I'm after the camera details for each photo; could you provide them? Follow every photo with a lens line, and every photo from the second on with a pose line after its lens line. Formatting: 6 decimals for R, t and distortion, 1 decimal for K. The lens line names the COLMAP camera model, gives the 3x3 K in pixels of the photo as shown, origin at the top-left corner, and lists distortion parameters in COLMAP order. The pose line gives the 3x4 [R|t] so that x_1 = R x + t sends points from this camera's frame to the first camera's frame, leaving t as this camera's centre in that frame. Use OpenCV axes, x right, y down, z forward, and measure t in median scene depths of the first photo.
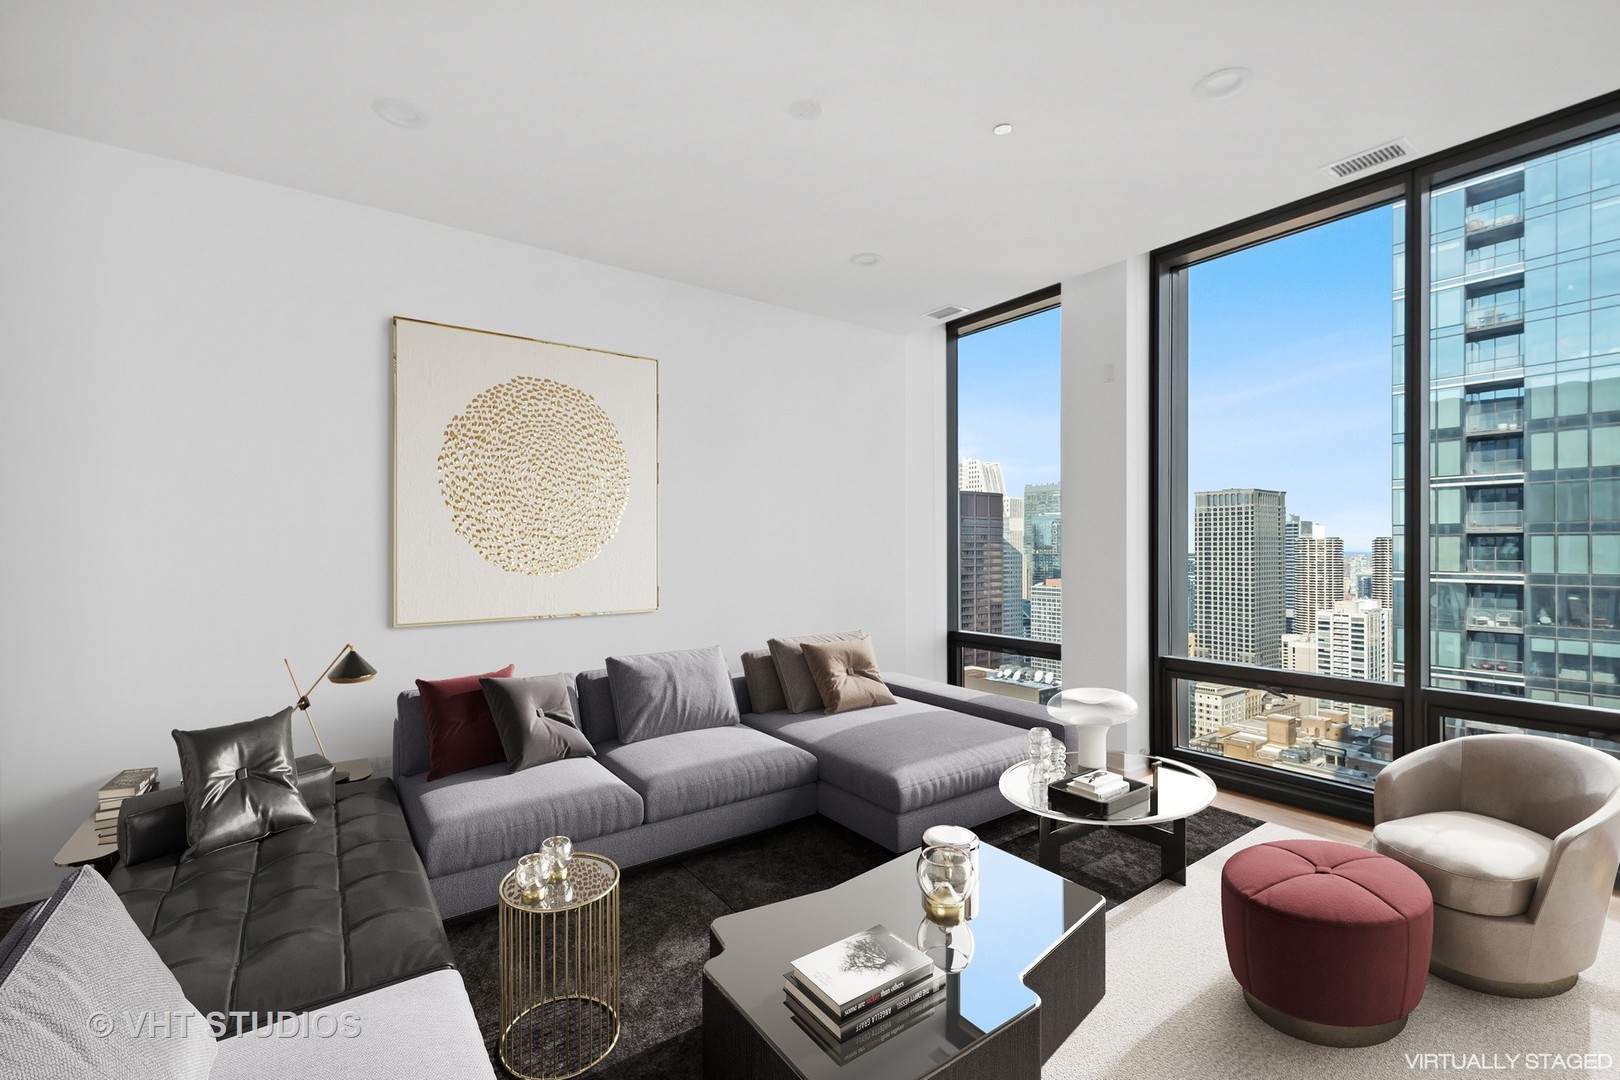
lens RADIAL K [[725.8, 0, 805.3], [0, 725.8, 543.8], [0, 0, 1]] dist [0.011349, 0.000482]
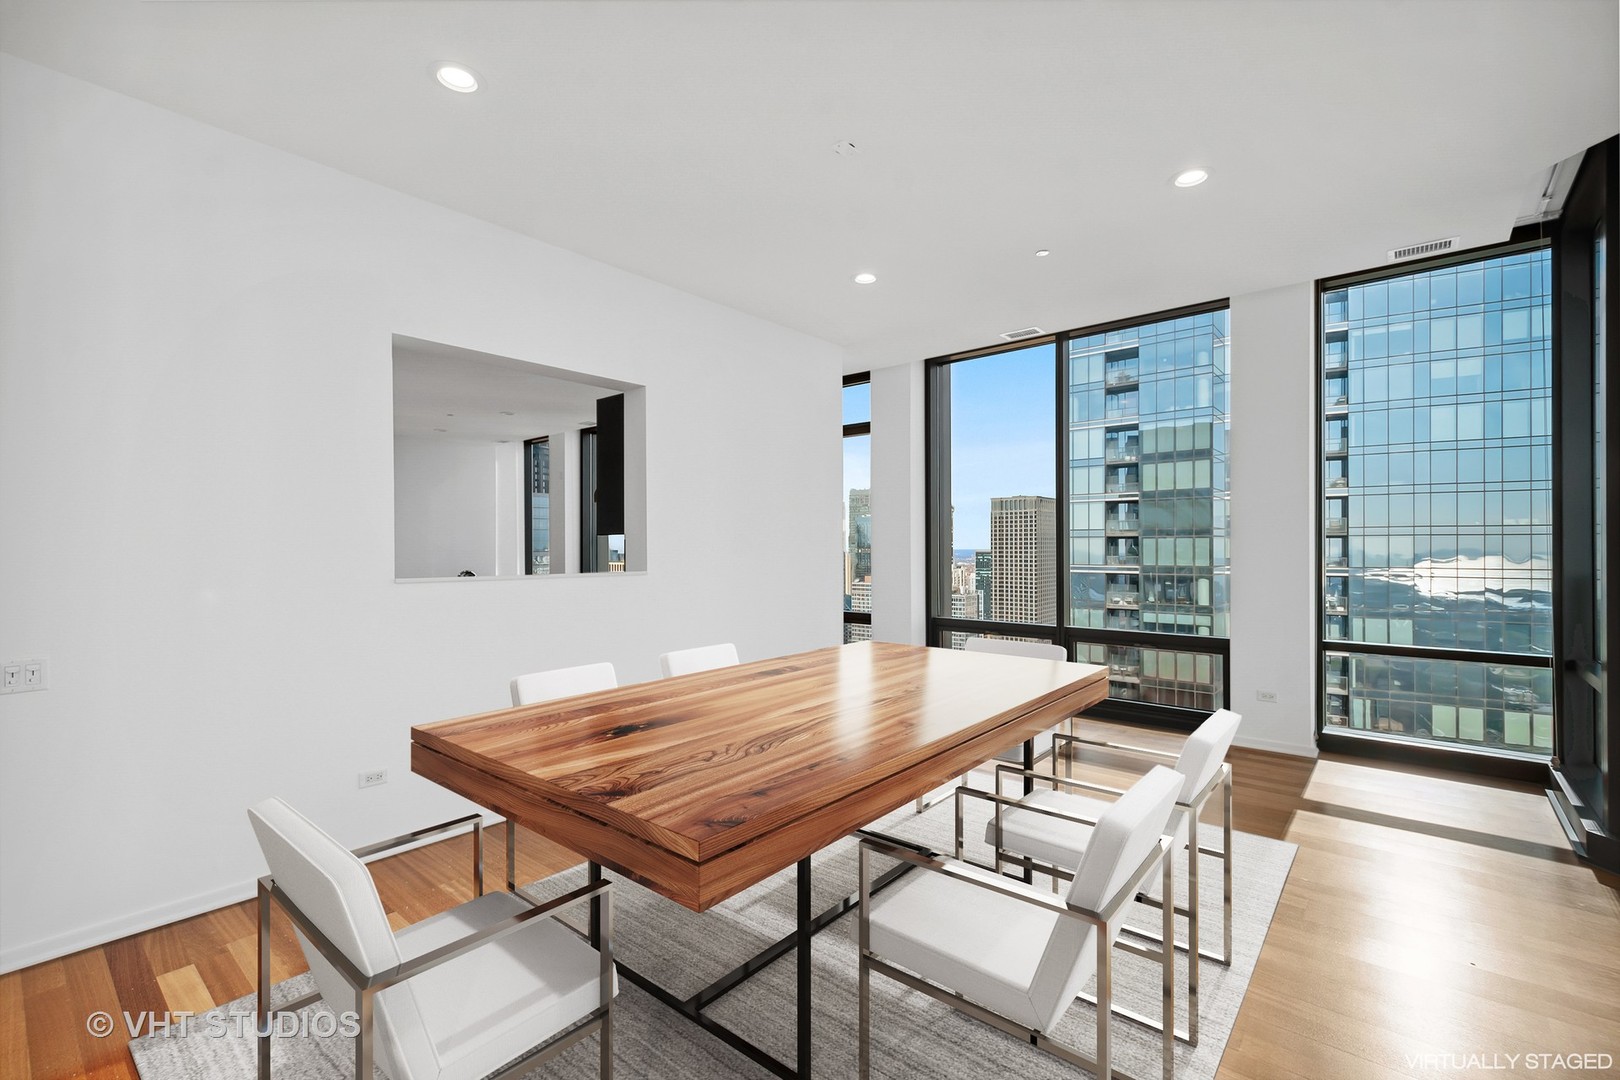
lens RADIAL K [[725.8, 0, 813.1], [0, 725.8, 537.3], [0, 0, 1]] dist [0.011349, 0.000482]
pose [[0.976730, 0.002887, 0.214453, 0.087763], [-0.001210, 0.999968, -0.007947, -0.001104], [-0.214469, 0.007503, 0.976702, -0.194964]]
